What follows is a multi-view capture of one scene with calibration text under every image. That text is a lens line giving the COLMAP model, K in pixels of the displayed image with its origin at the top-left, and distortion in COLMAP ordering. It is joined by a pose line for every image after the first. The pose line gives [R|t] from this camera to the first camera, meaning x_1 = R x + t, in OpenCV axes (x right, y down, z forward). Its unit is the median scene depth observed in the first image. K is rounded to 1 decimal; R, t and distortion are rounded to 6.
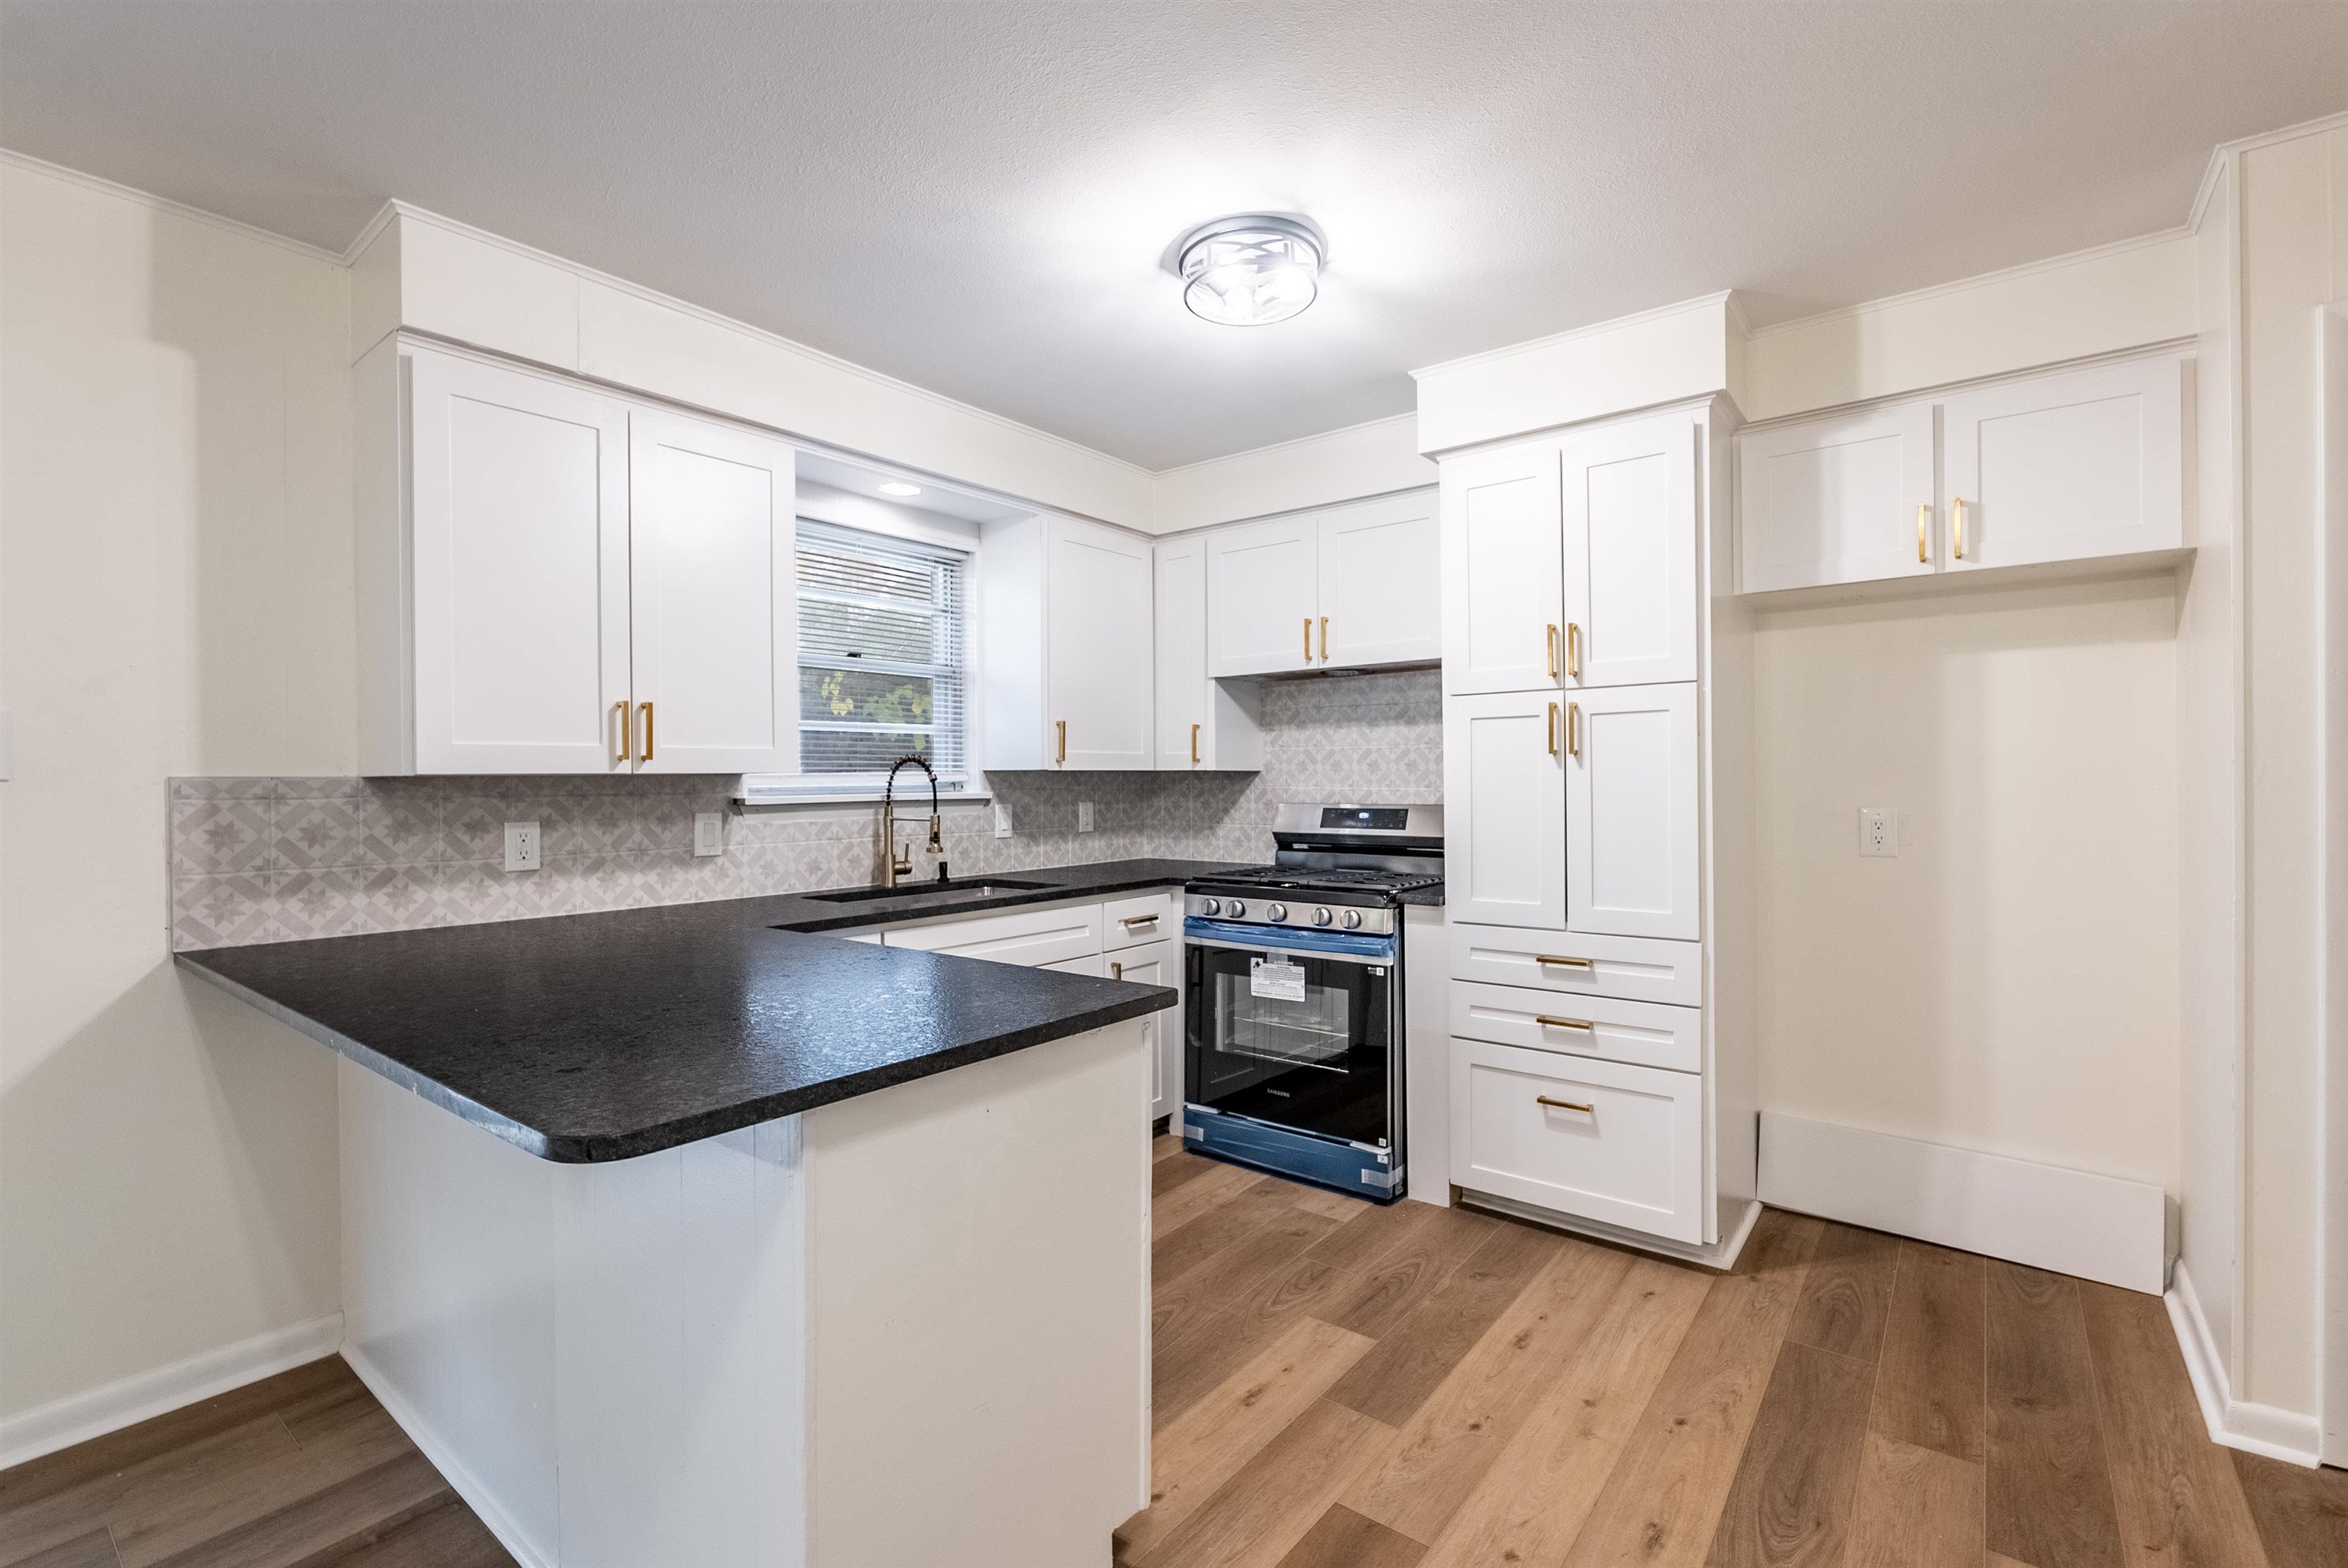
lens RADIAL K [[1036.6, 0, 1155.4], [0, 1036.6, 780.5], [0, 0, 1]] dist [-0.009818, 0.002707]
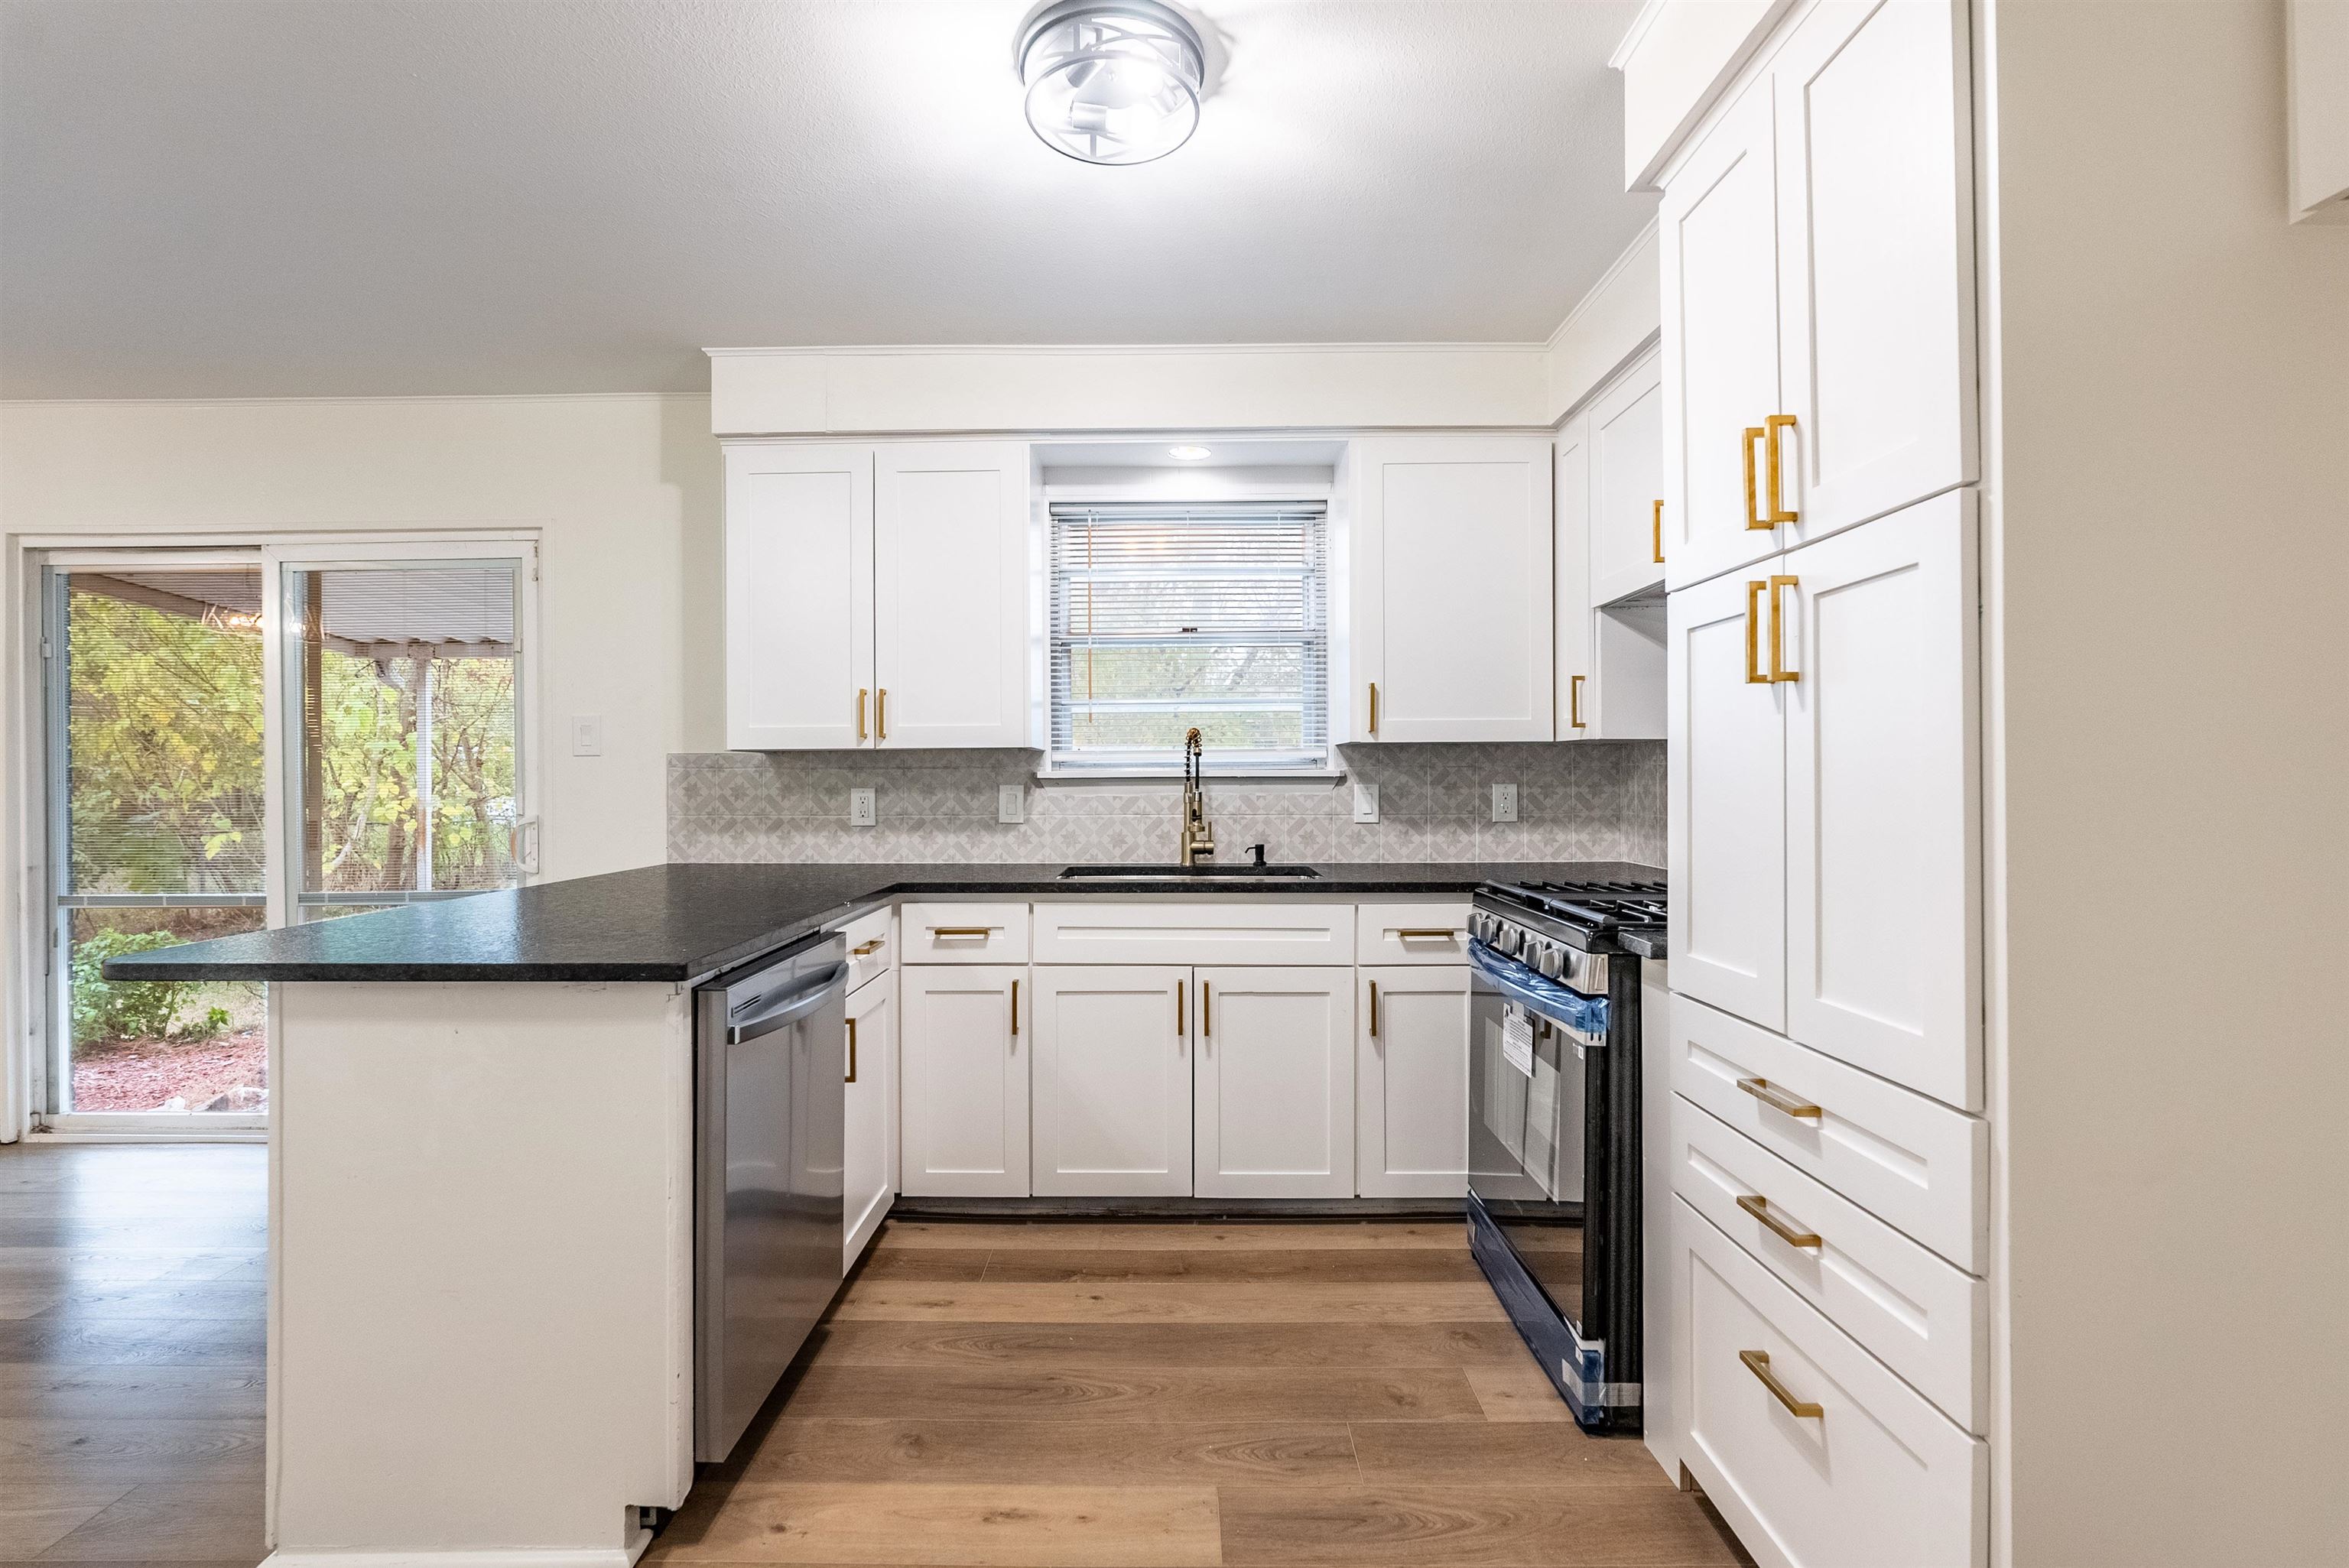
lens RADIAL K [[1037.1, 0, 1165.7], [0, 1037.1, 783.4], [0, 0, 1]] dist [-0.009818, 0.002707]
pose [[0.615704, 0.009187, -0.787924, 0.556362], [-0.001163, 0.999942, 0.010750, 0.017132], [0.787977, -0.005702, 0.615679, 0.430724]]
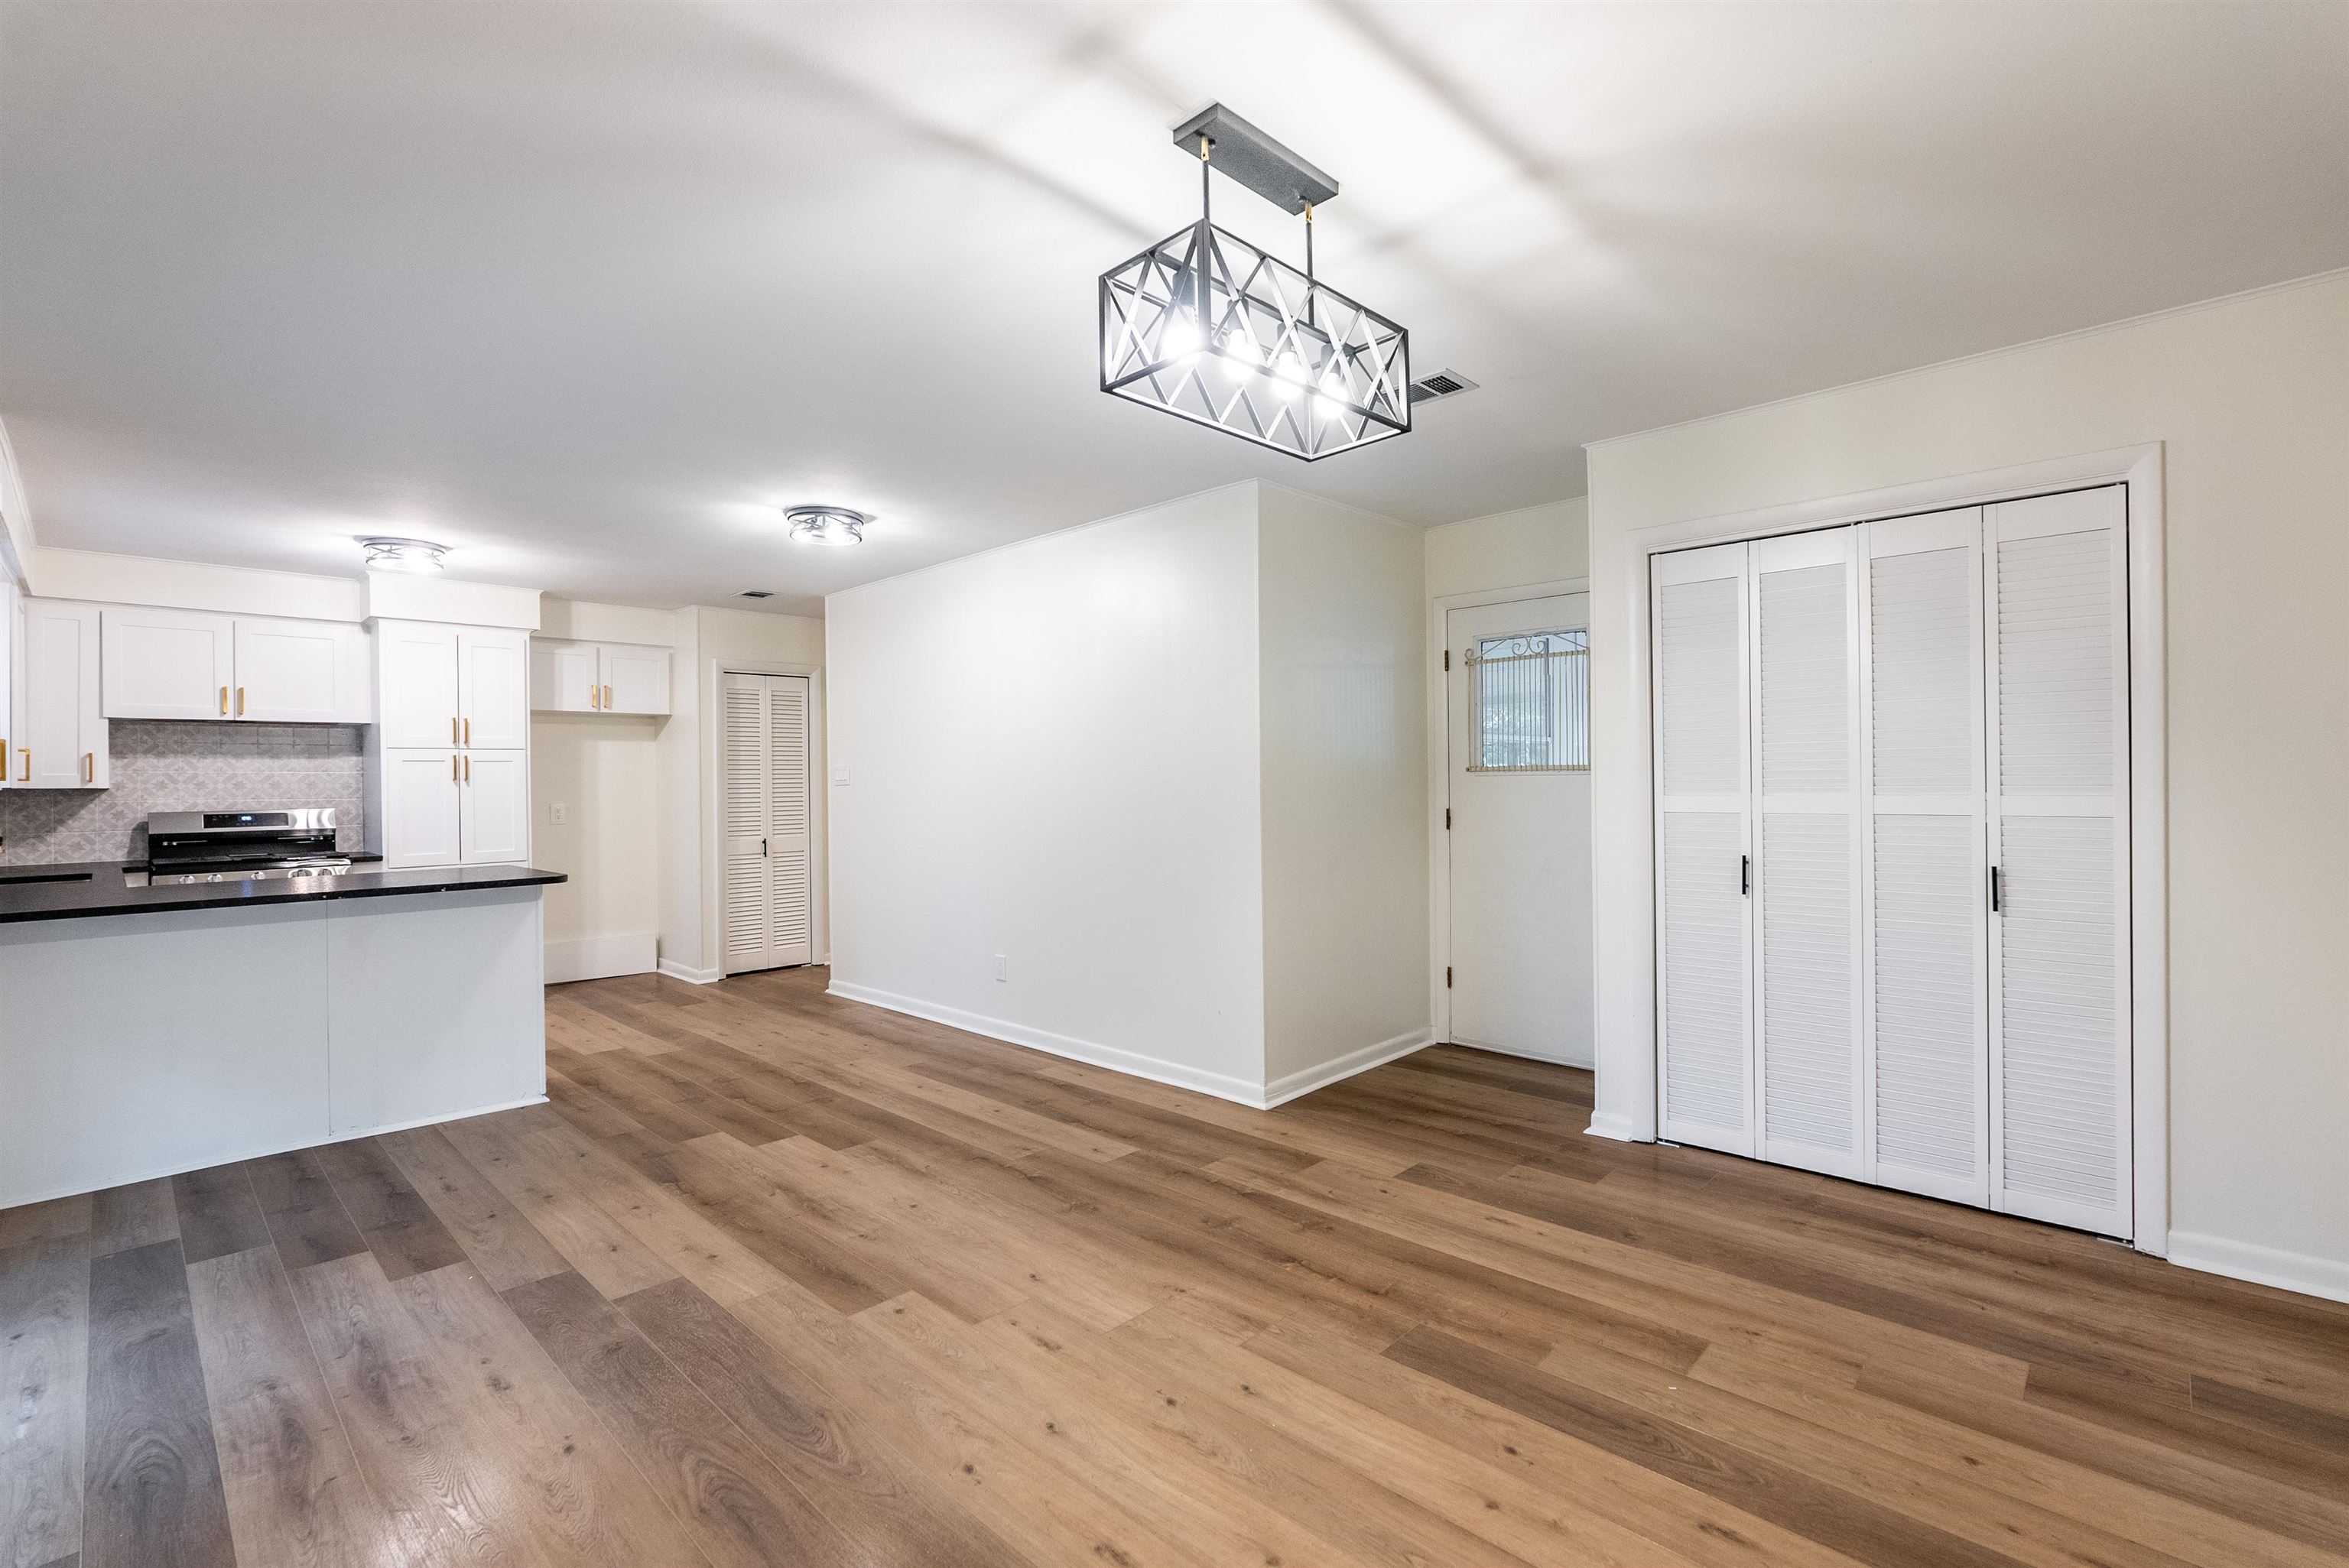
lens RADIAL K [[1037.1, 0, 1198.4], [0, 1037.1, 777.7], [0, 0, 1]] dist [-0.009818, 0.002707]
pose [[0.077304, 0.009325, 0.996964, -1.466301], [0.012997, 0.999862, -0.010359, 0.010419], [-0.996923, 0.013758, 0.077173, -0.606564]]
